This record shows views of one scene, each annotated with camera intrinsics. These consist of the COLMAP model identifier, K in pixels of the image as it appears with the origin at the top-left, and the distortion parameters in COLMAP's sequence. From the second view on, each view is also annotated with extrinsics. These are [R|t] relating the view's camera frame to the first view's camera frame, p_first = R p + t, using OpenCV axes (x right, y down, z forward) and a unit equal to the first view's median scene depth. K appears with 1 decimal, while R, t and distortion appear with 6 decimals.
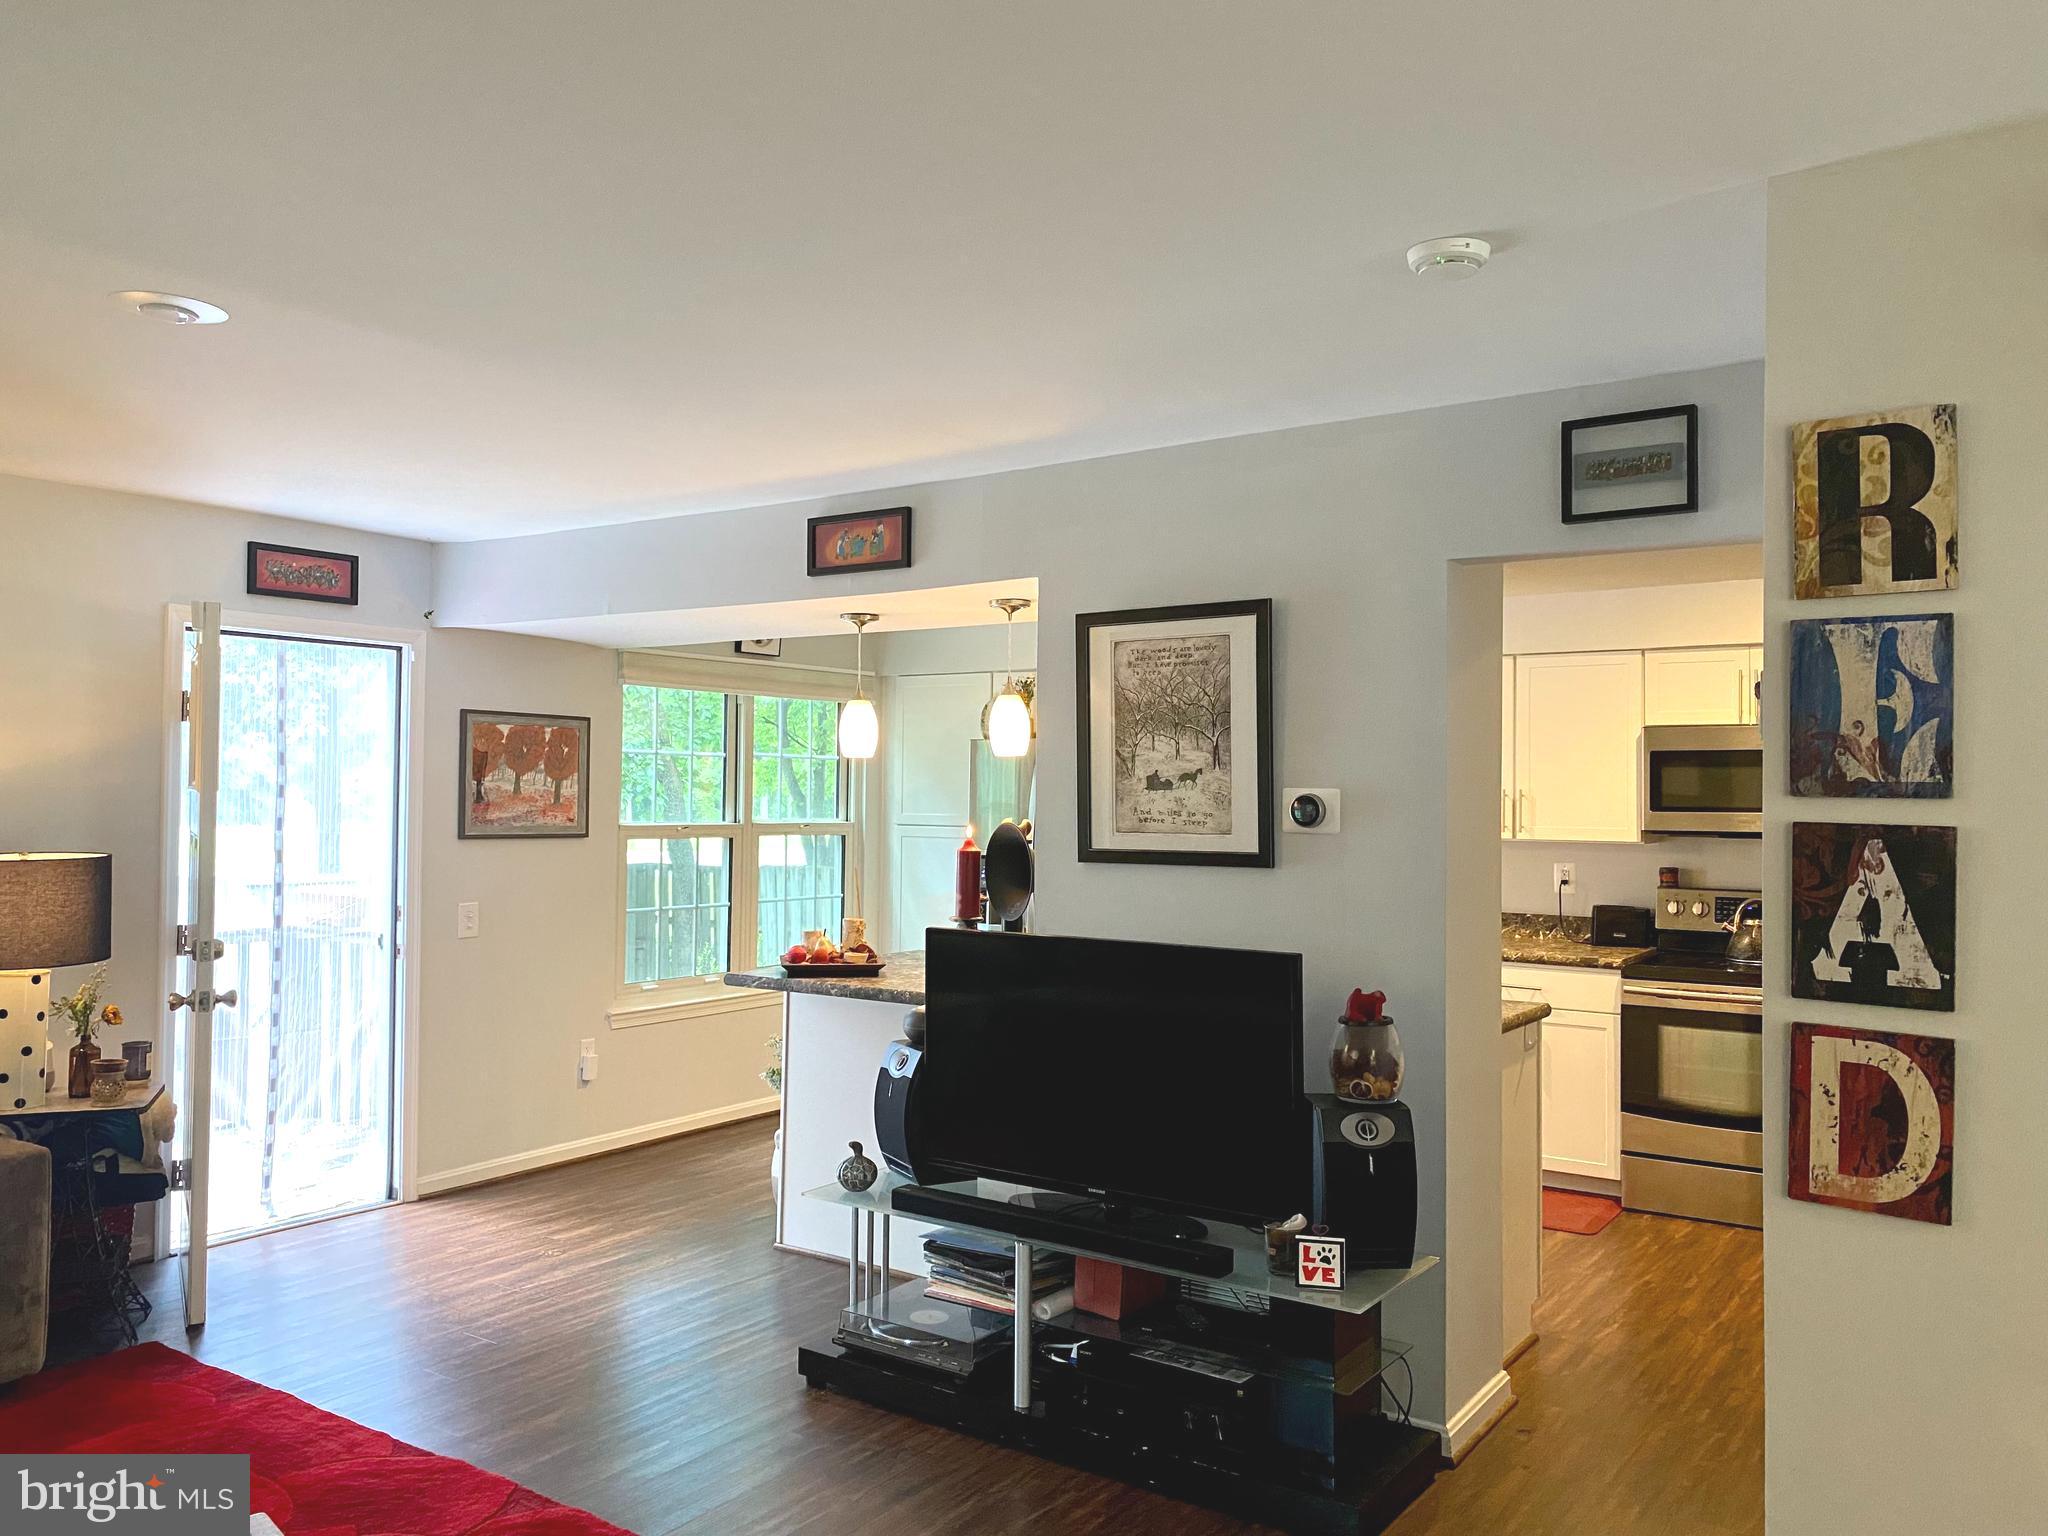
lens RADIAL K [[1522.2, 0, 1024.0], [0, 1522.2, 768.0], [0, 0, 1]] dist [0.032863, -0.074106]
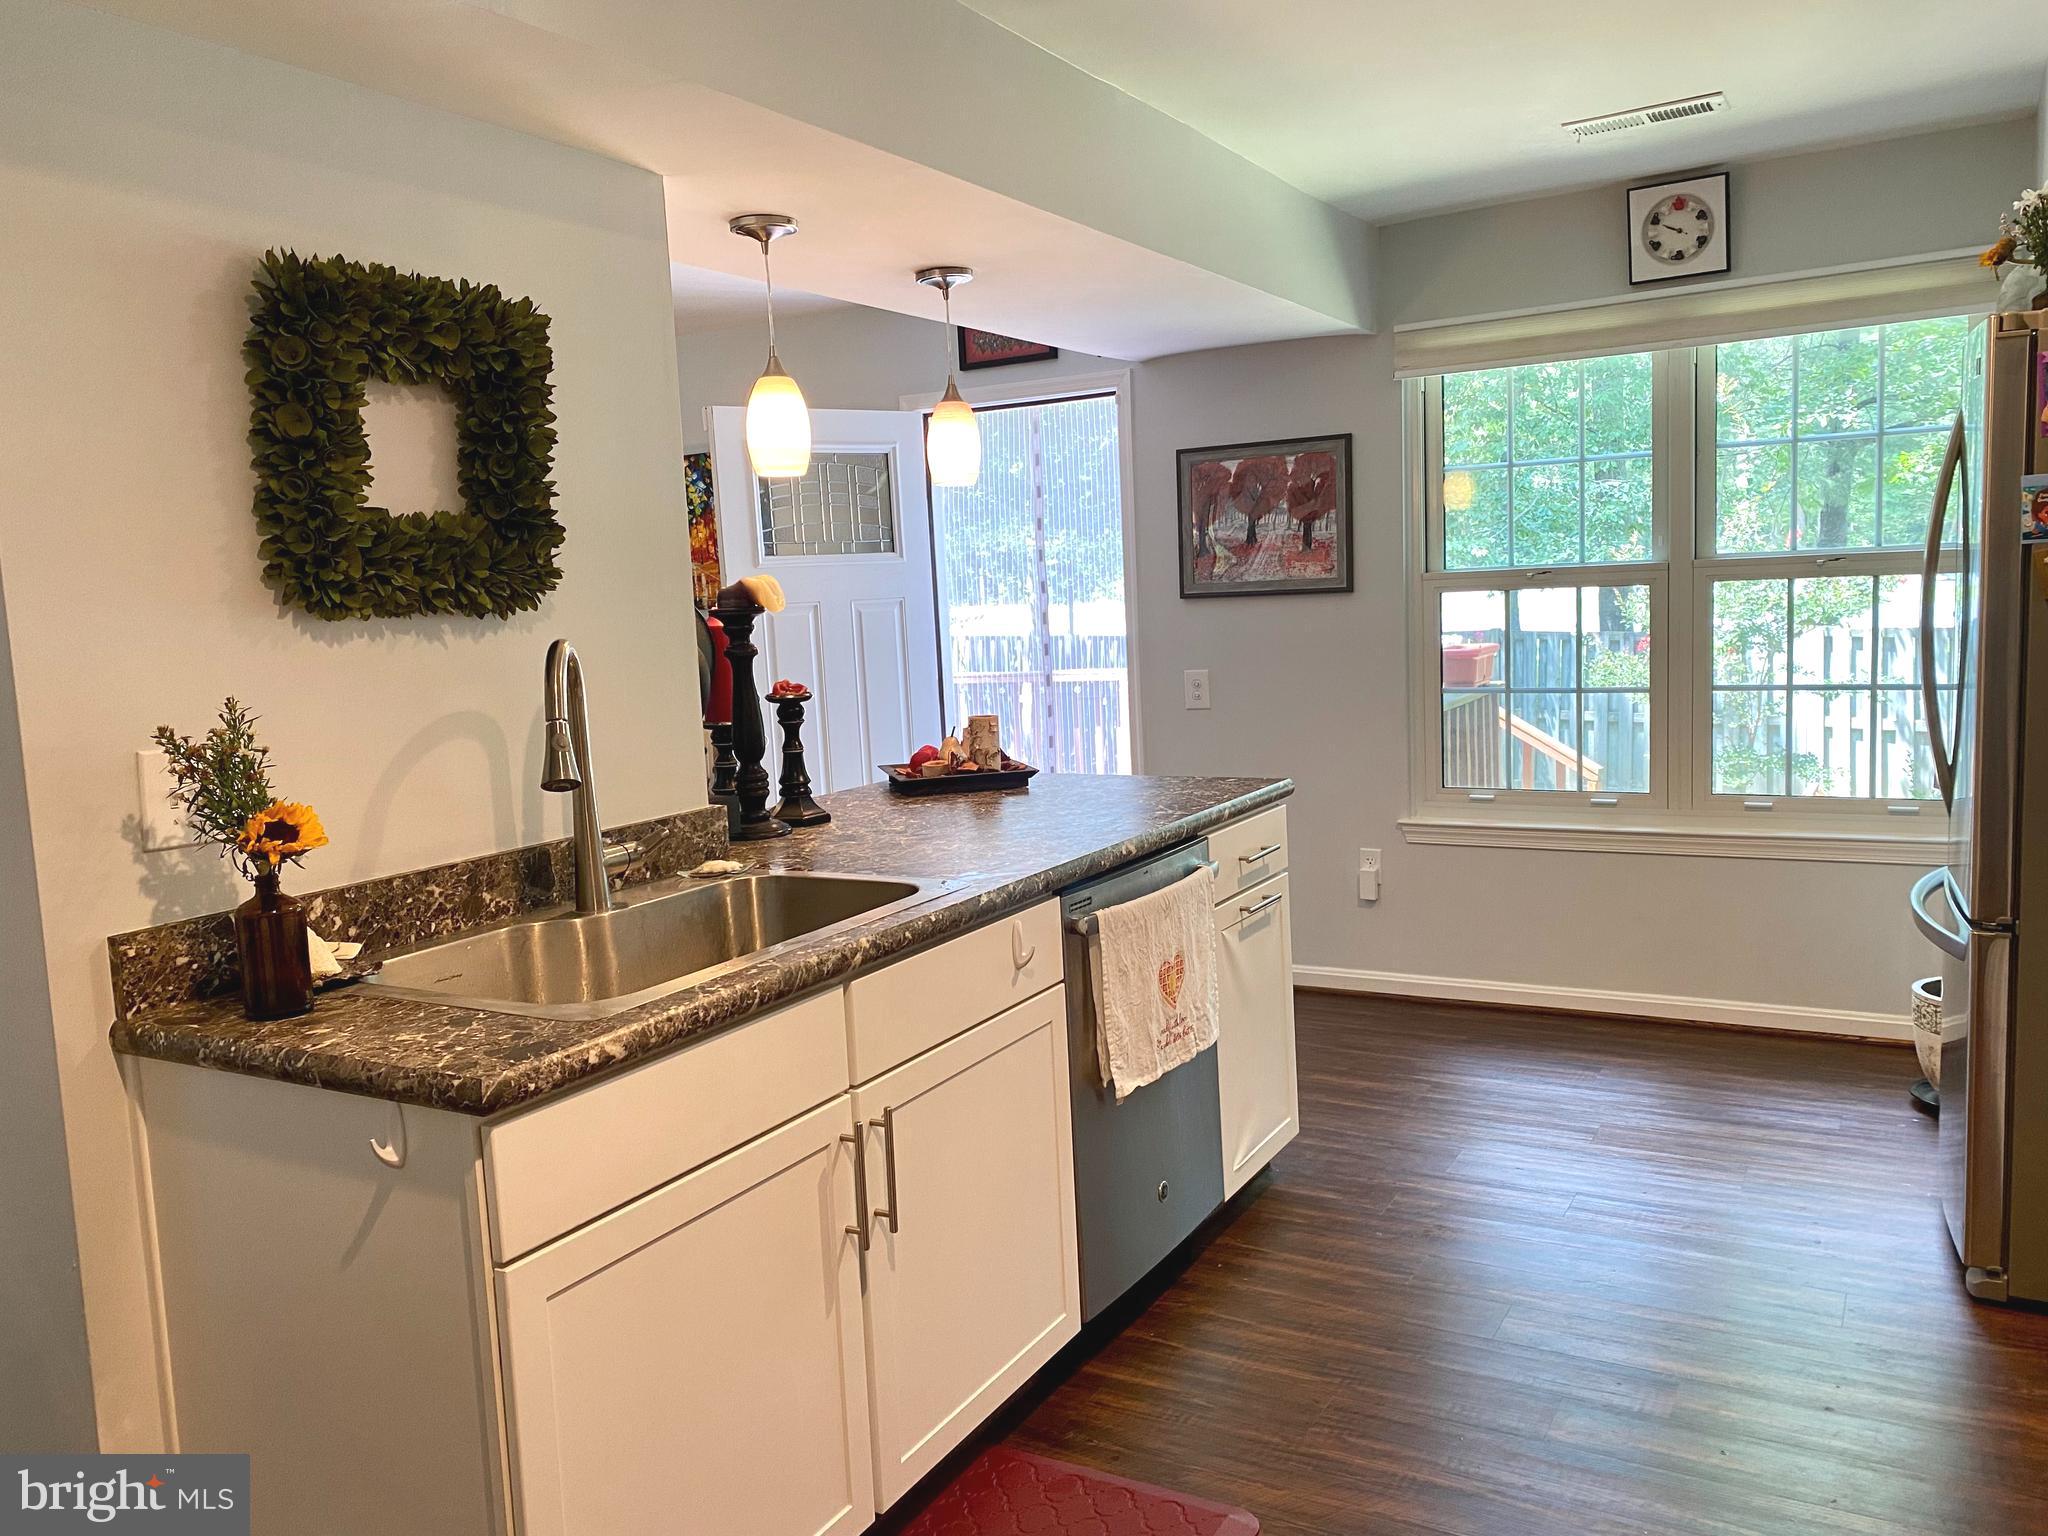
lens RADIAL K [[1522.2, 0, 1024.0], [0, 1522.2, 768.0], [0, 0, 1]] dist [0.032863, -0.074106]
pose [[0.105684, 0.101658, -0.989190, 0.494524], [0.069330, 0.991587, 0.109312, 0.039680], [0.991980, -0.080133, 0.097746, 0.781240]]
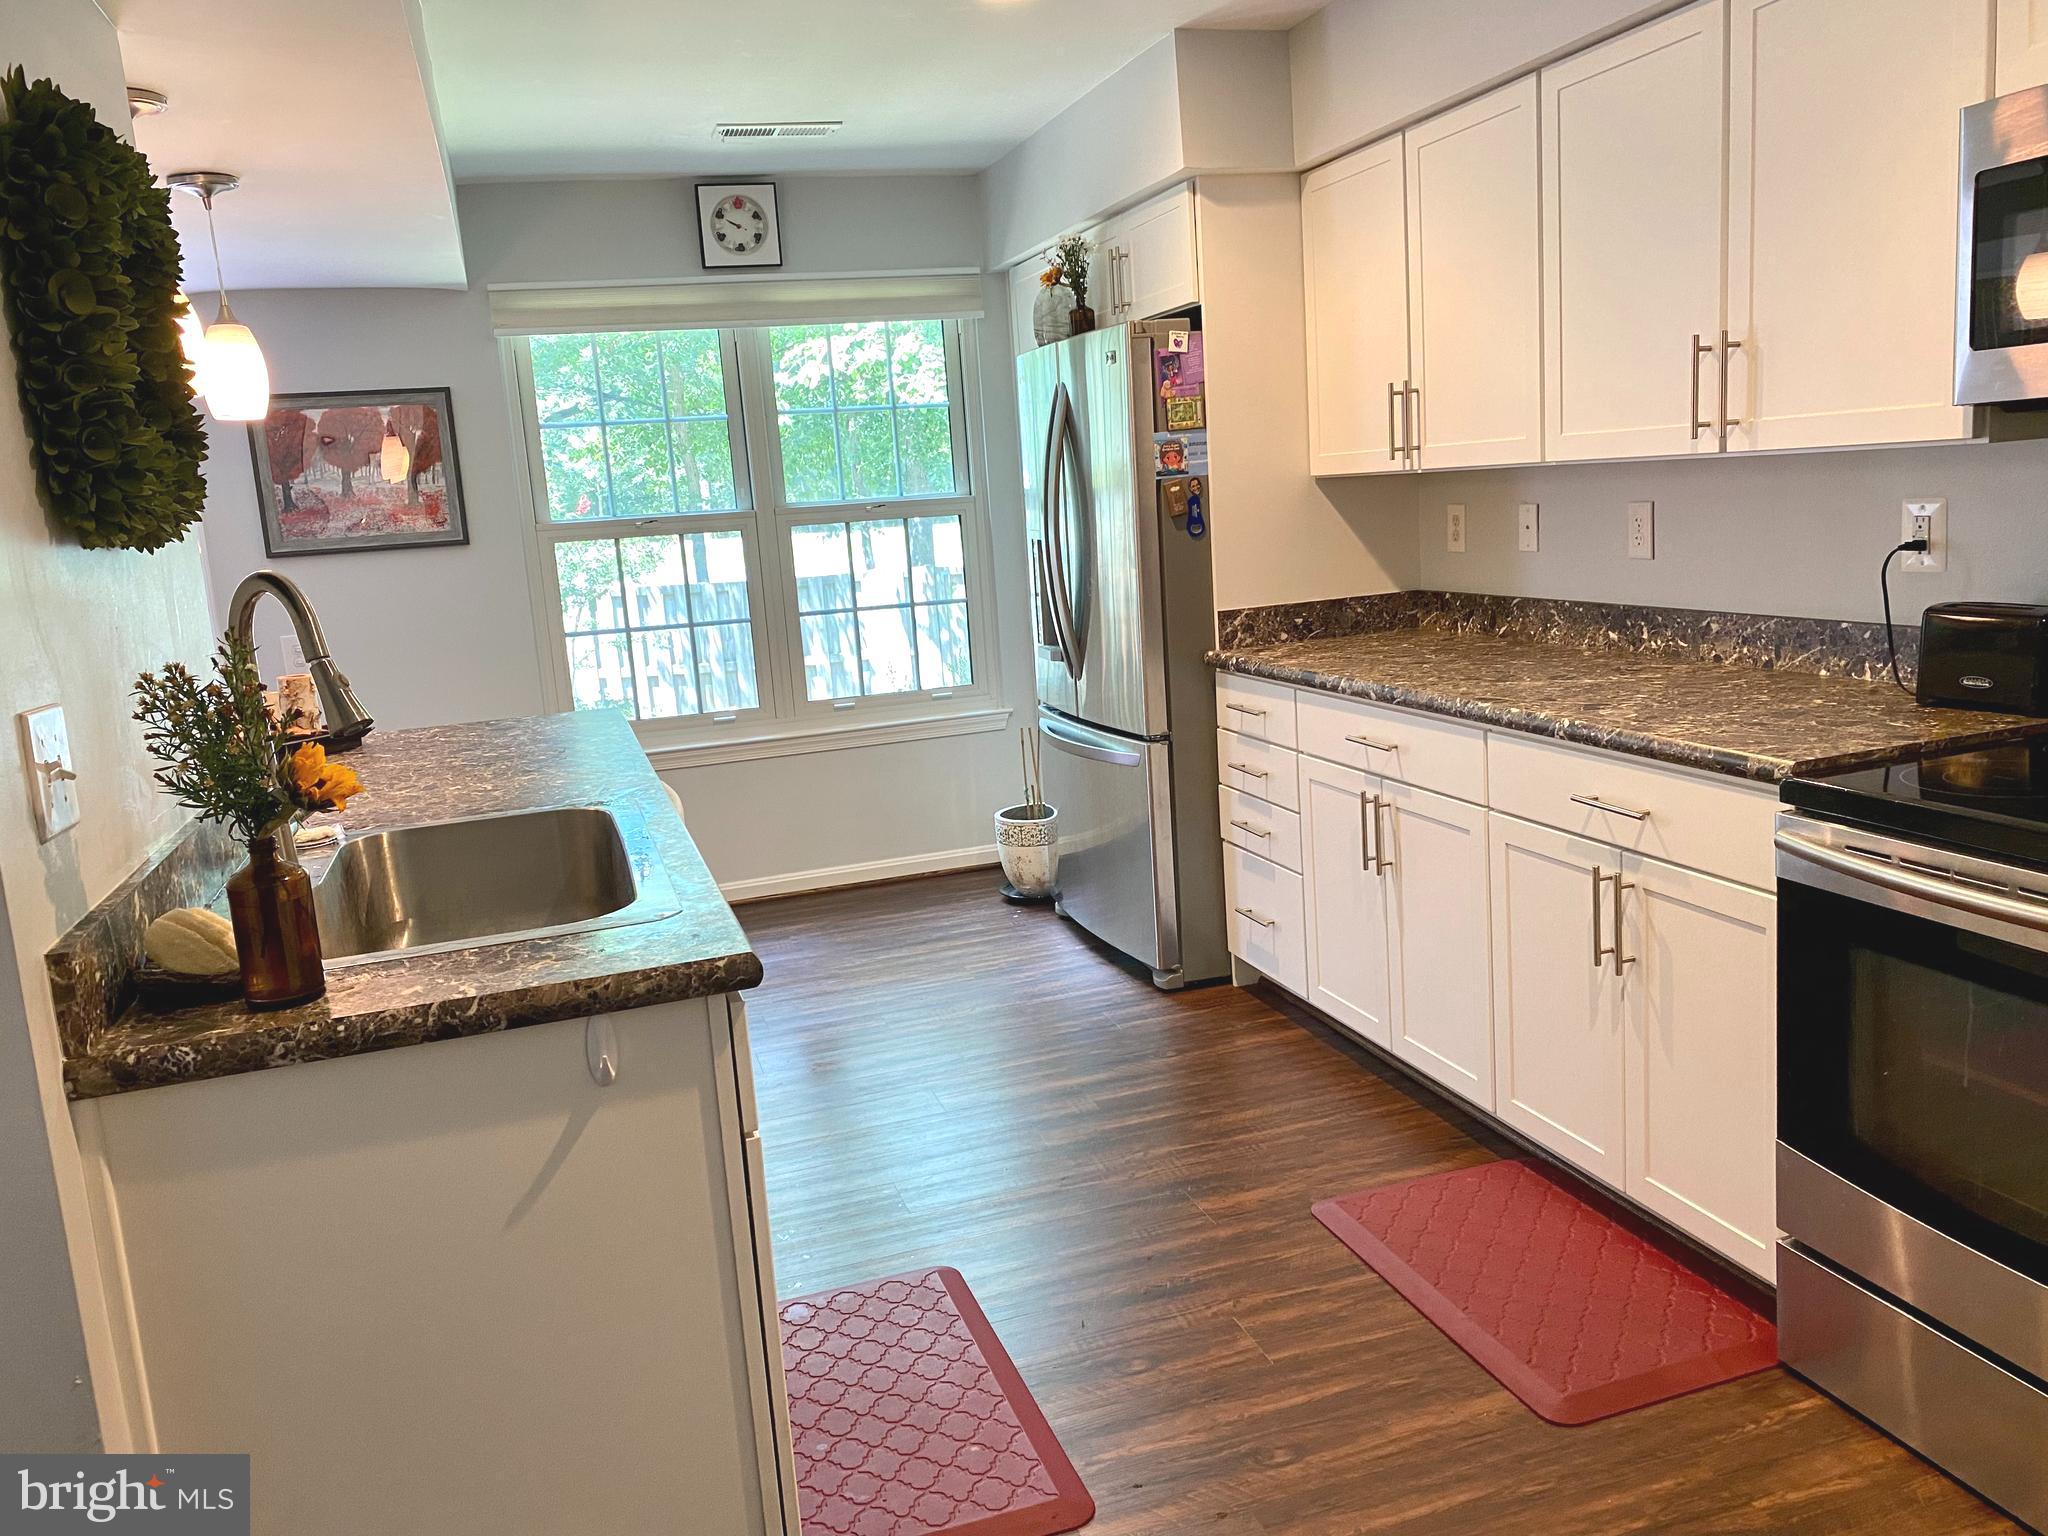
lens RADIAL K [[1522.2, 0, 1024.0], [0, 1522.2, 768.0], [0, 0, 1]] dist [0.032863, -0.074106]
pose [[0.800004, 0.043600, -0.598409, 0.437125], [0.088967, 0.977711, 0.190175, 0.035411], [0.593363, -0.205379, 0.778293, 0.554408]]
